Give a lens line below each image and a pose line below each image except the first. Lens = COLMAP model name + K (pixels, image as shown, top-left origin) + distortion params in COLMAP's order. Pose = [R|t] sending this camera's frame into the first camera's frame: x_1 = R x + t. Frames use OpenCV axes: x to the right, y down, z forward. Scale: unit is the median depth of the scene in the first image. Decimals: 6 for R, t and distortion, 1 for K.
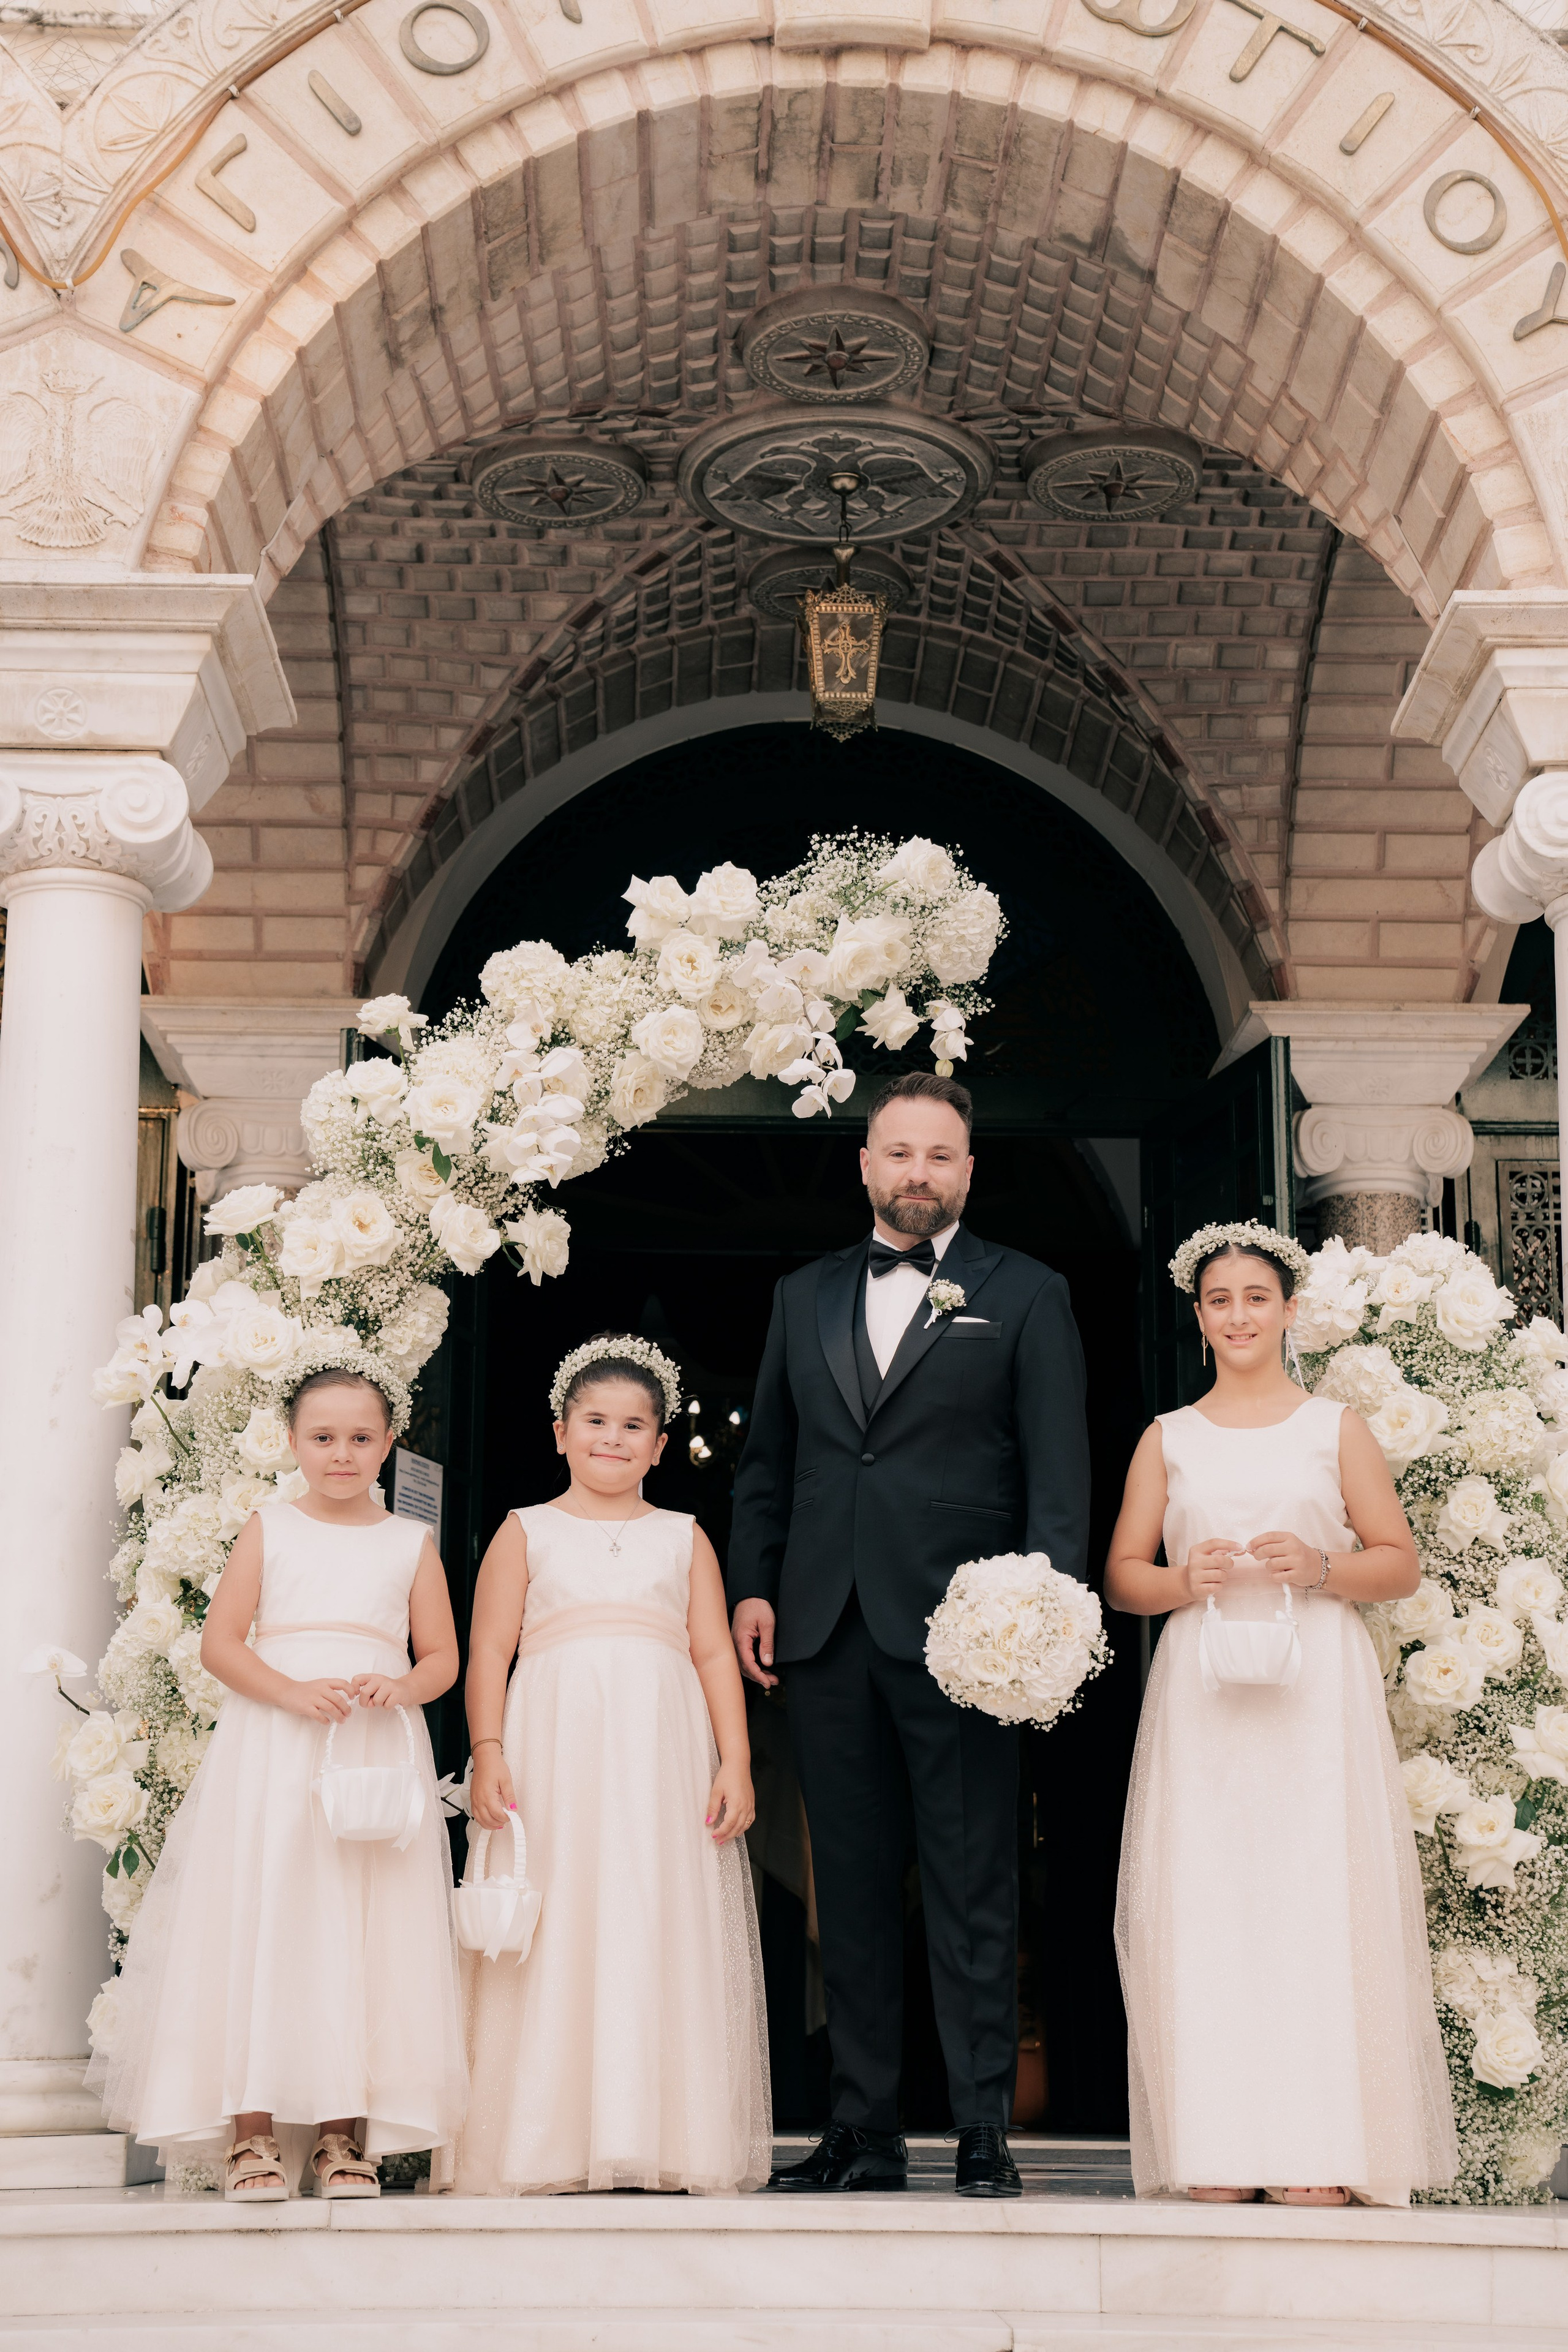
lens RADIAL K [[3650.6, 0, 784.0], [0, 3650.6, 1176.0], [0, 0, 1]] dist [0.153658, 0.481359]
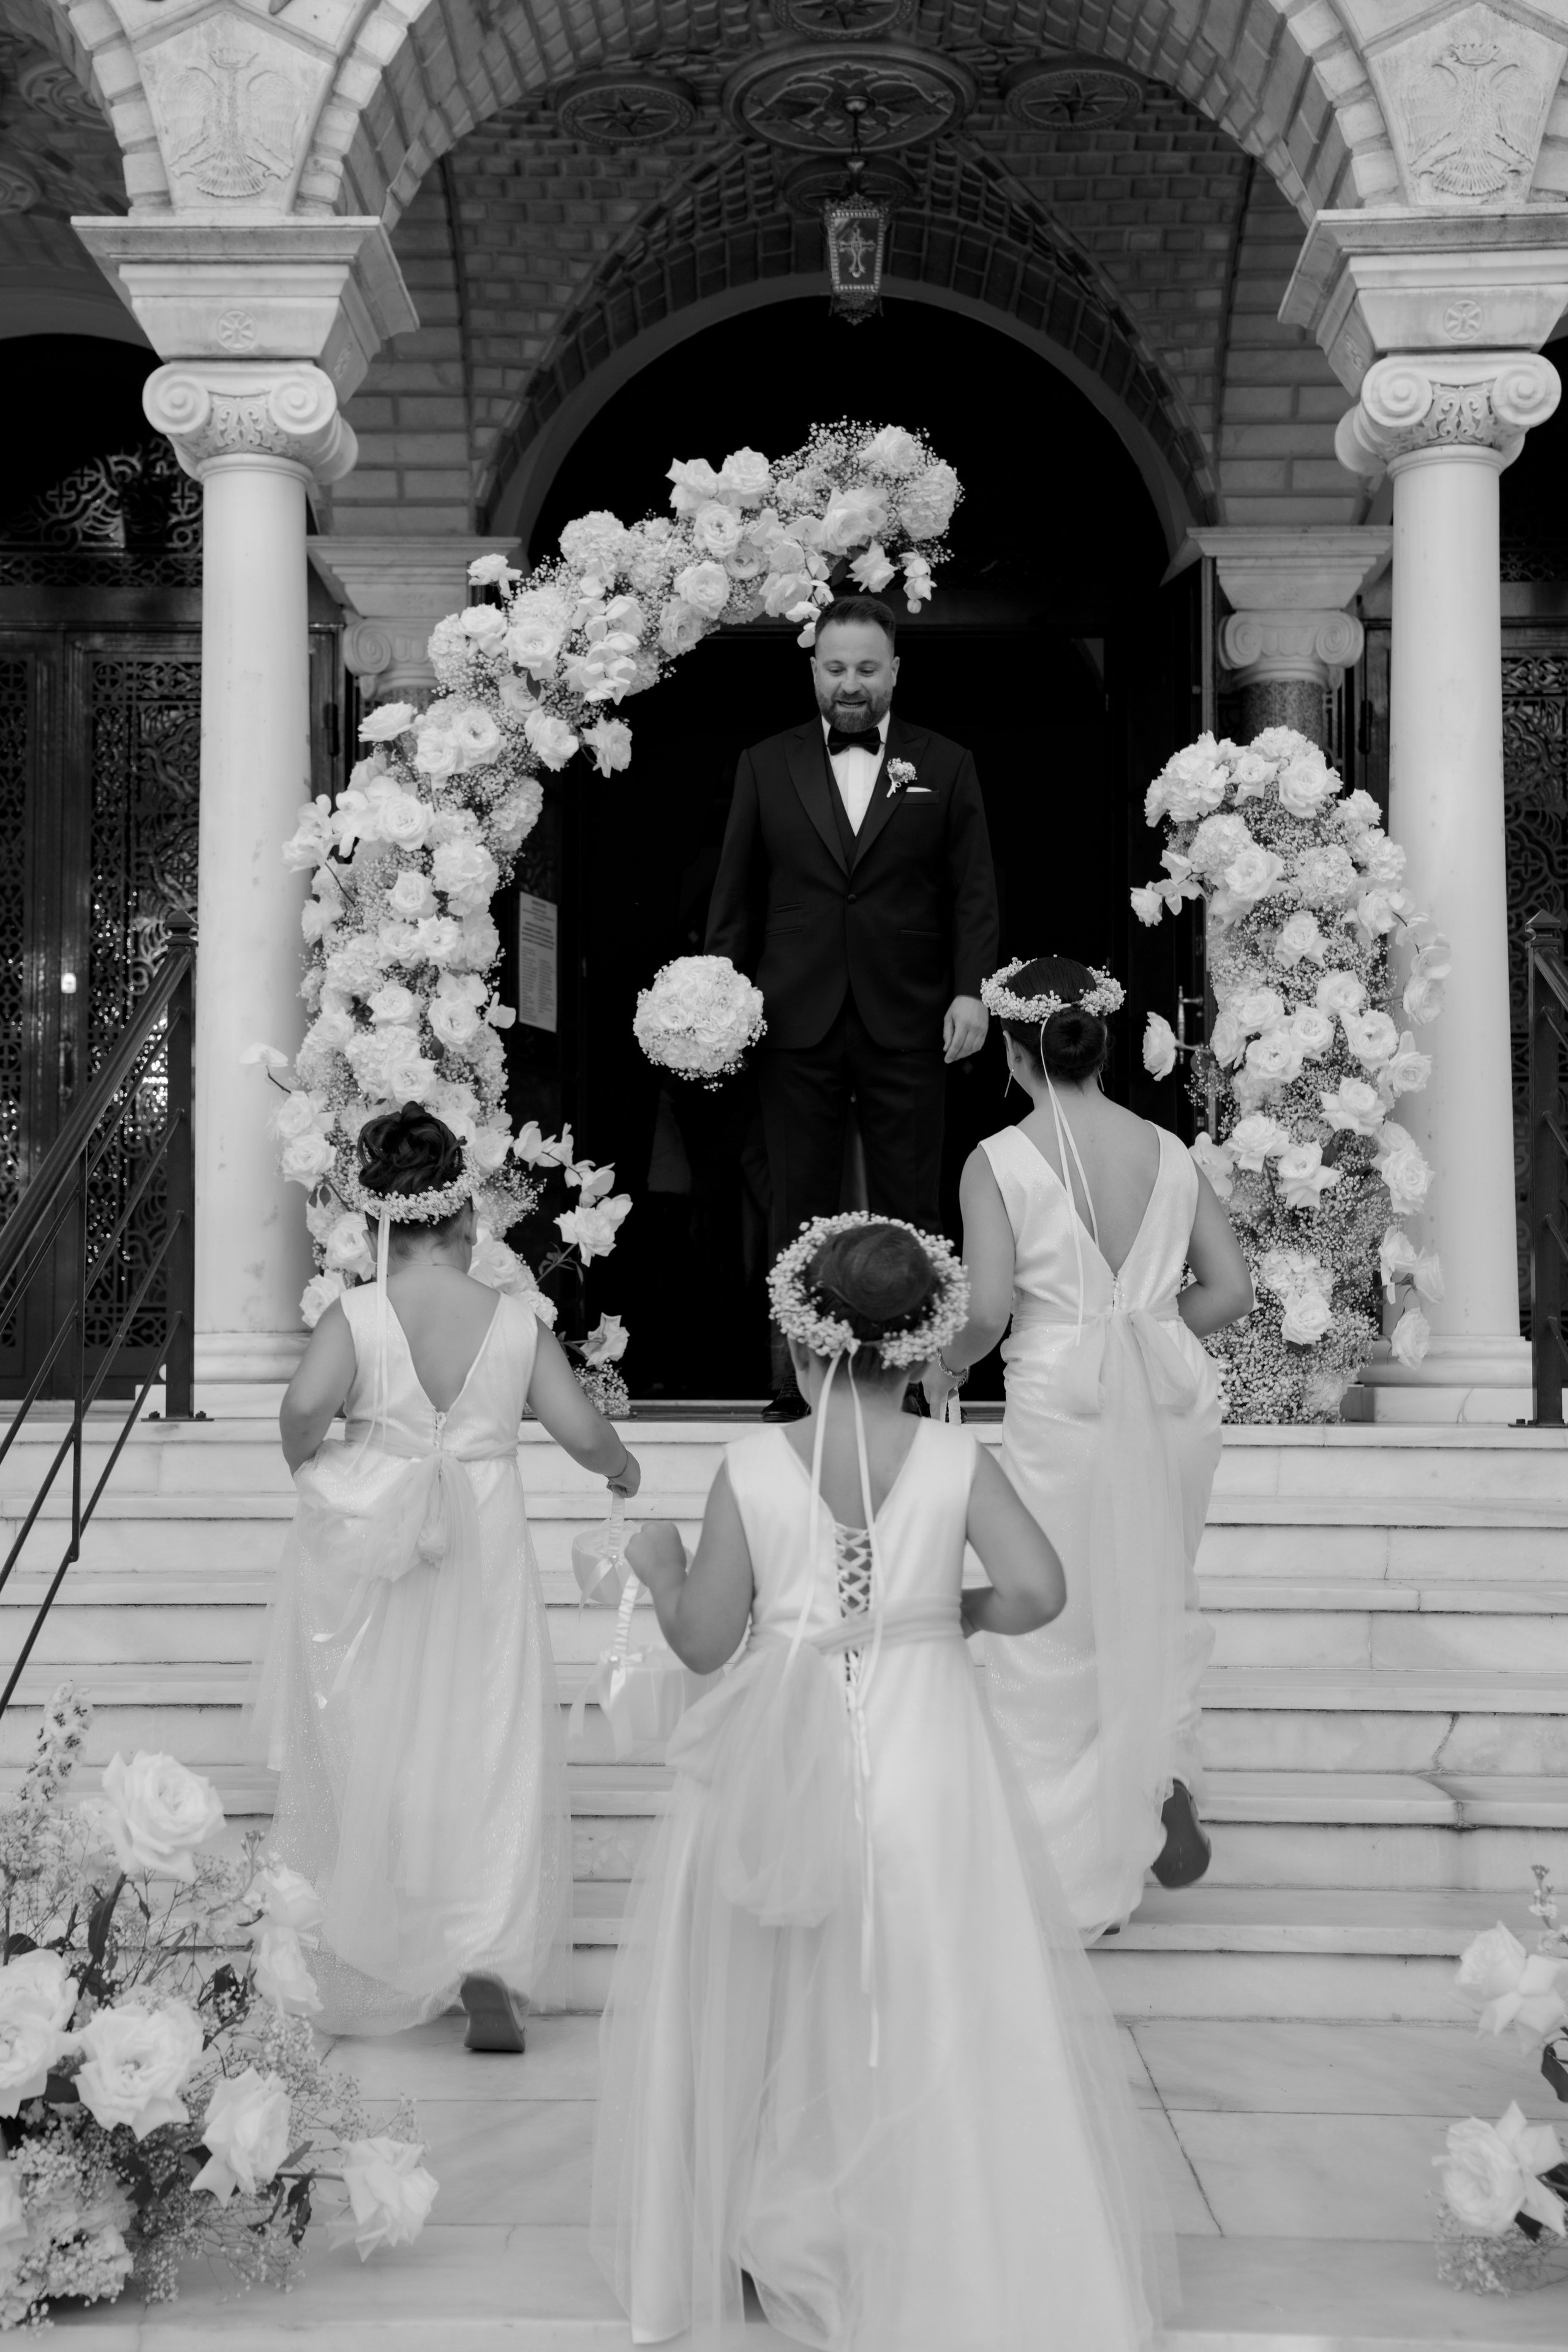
lens RADIAL K [[3073.7, 0, 766.1], [0, 3073.7, 1172.1], [0, 0, 1]] dist [0.064207, 0.349596]
pose [[0.999299, -0.007084, -0.036760, 0.027246], [0.013245, 0.985324, 0.170182, -0.016403], [0.035015, -0.170549, 0.984727, -0.116753]]
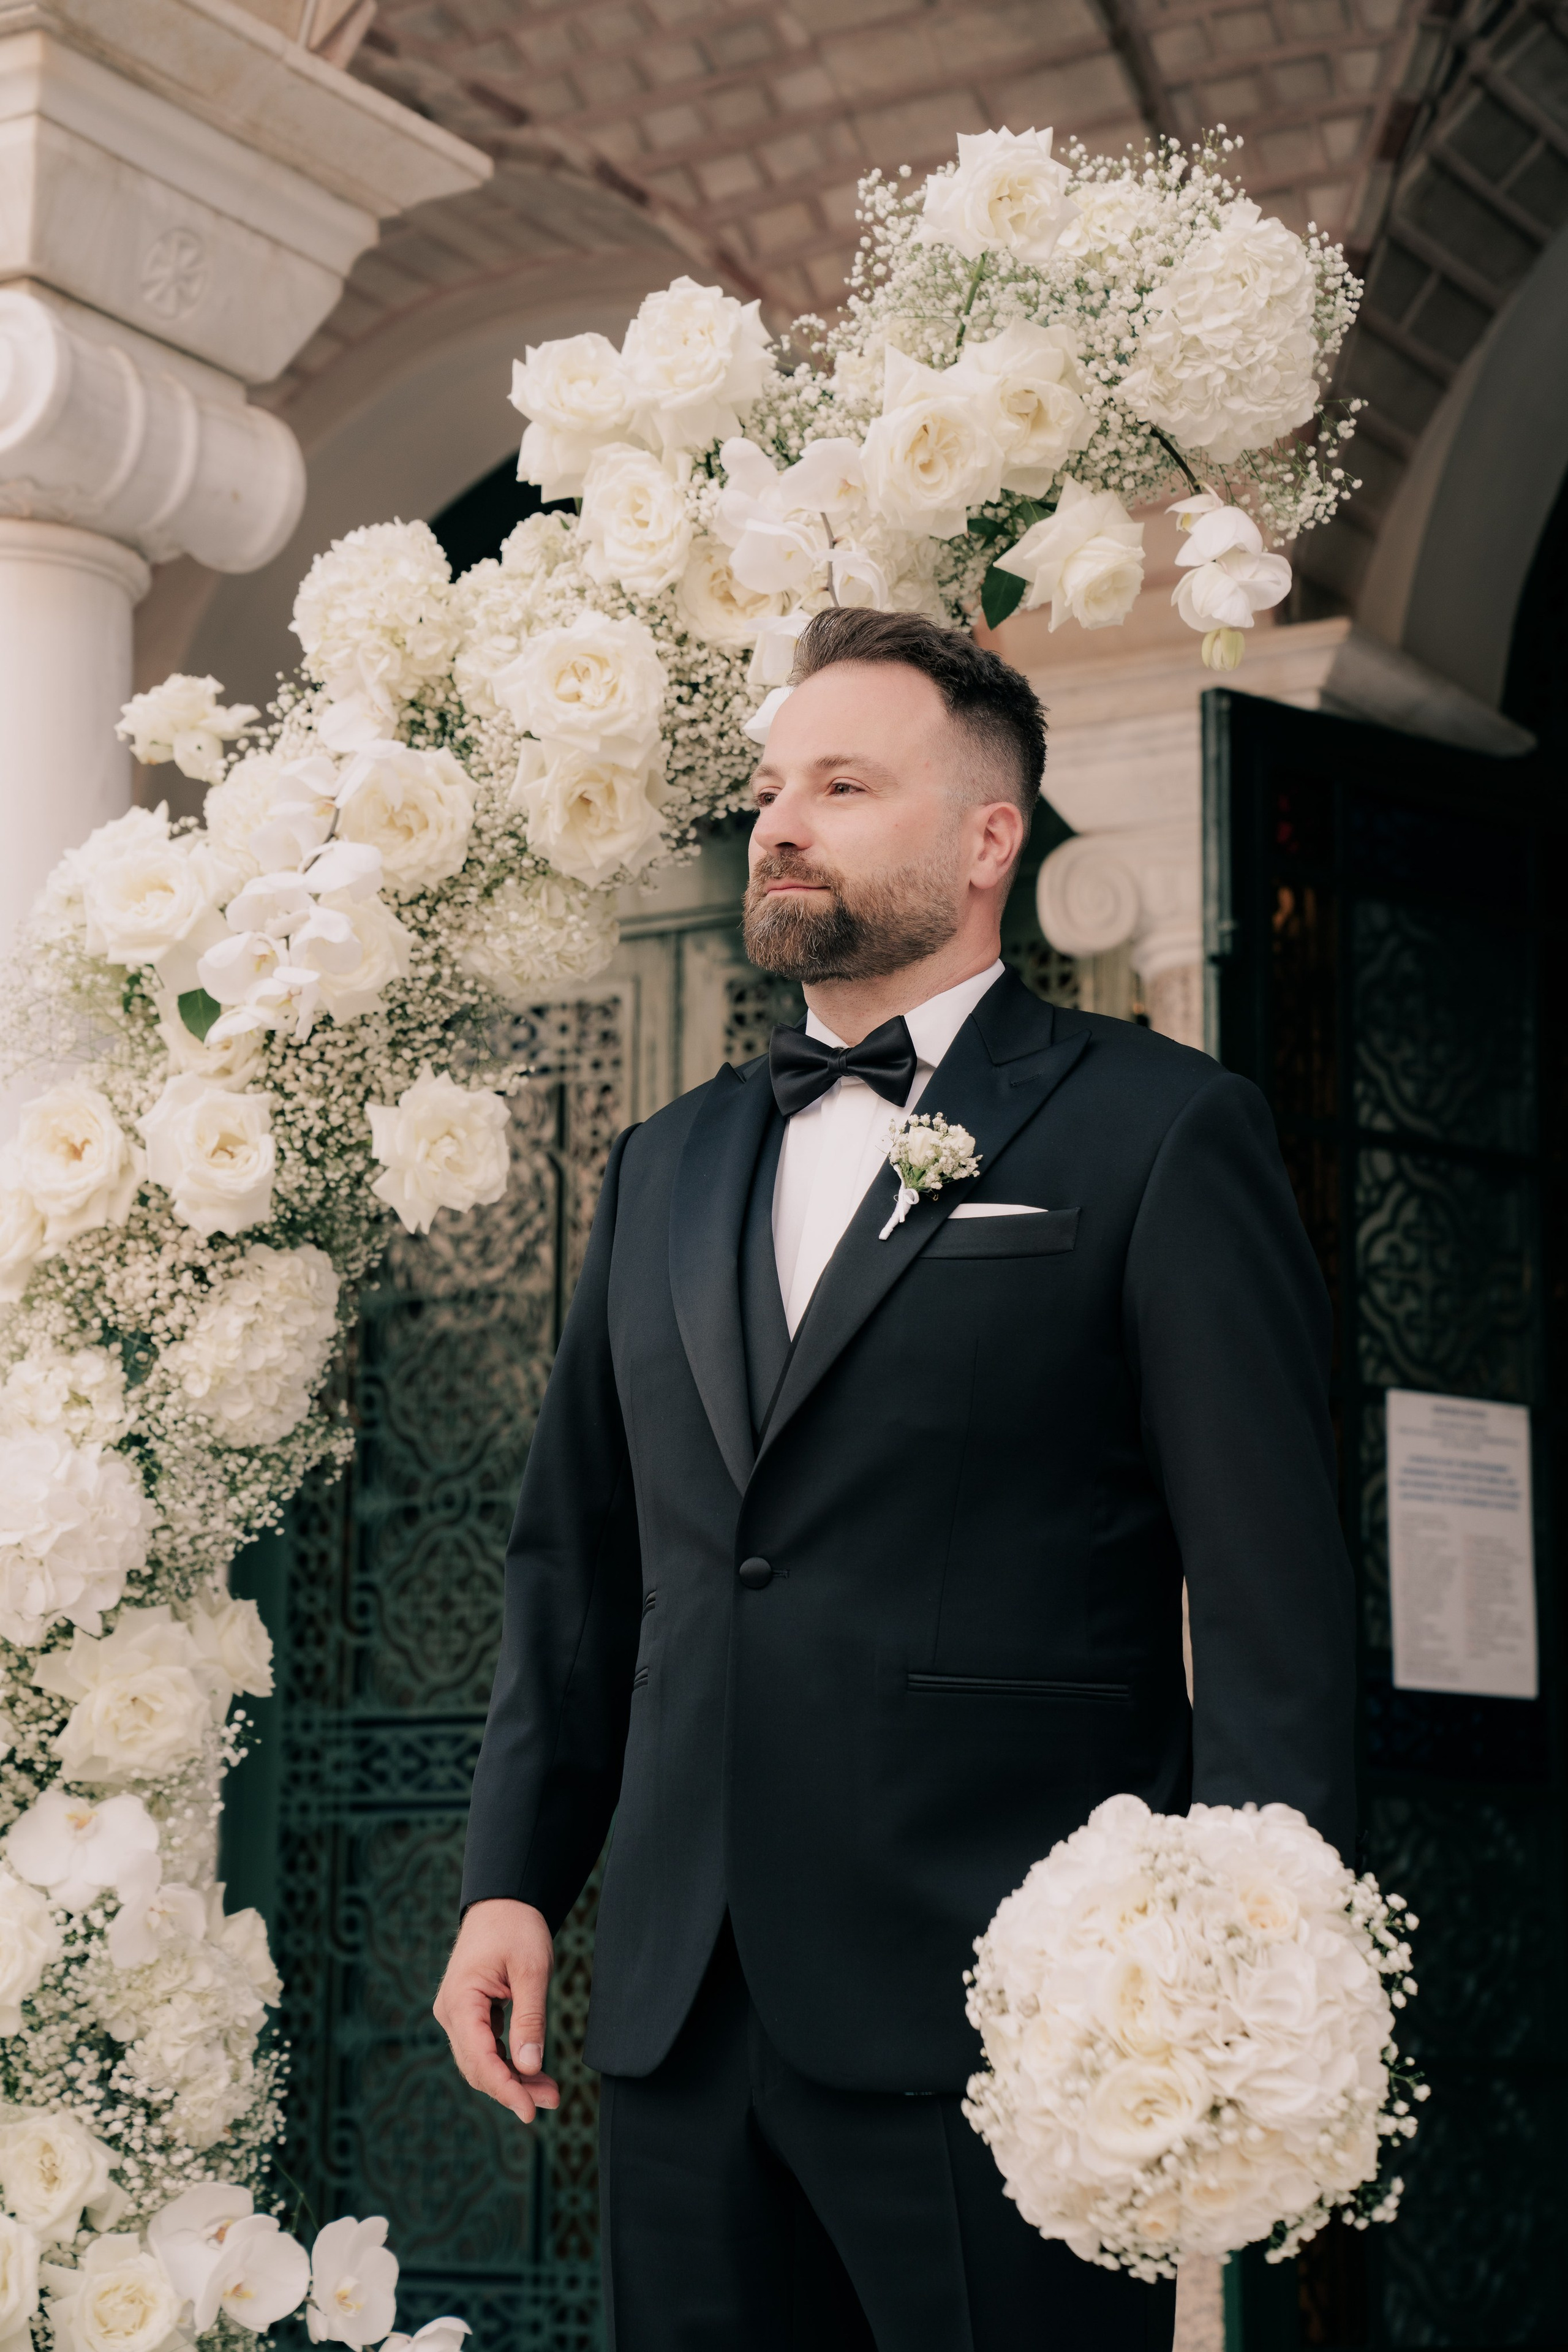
lens RADIAL K [[4451.4, 0, 825.7], [0, 4451.4, 1132.9], [0, 0, 1]] dist [0.409420, 0.072773]
pose [[0.849076, -0.105775, -0.517573, 0.254680], [0.134935, 0.990674, 0.018899, 0.011623], [0.510747, -0.085885, 0.855430, 0.457094]]
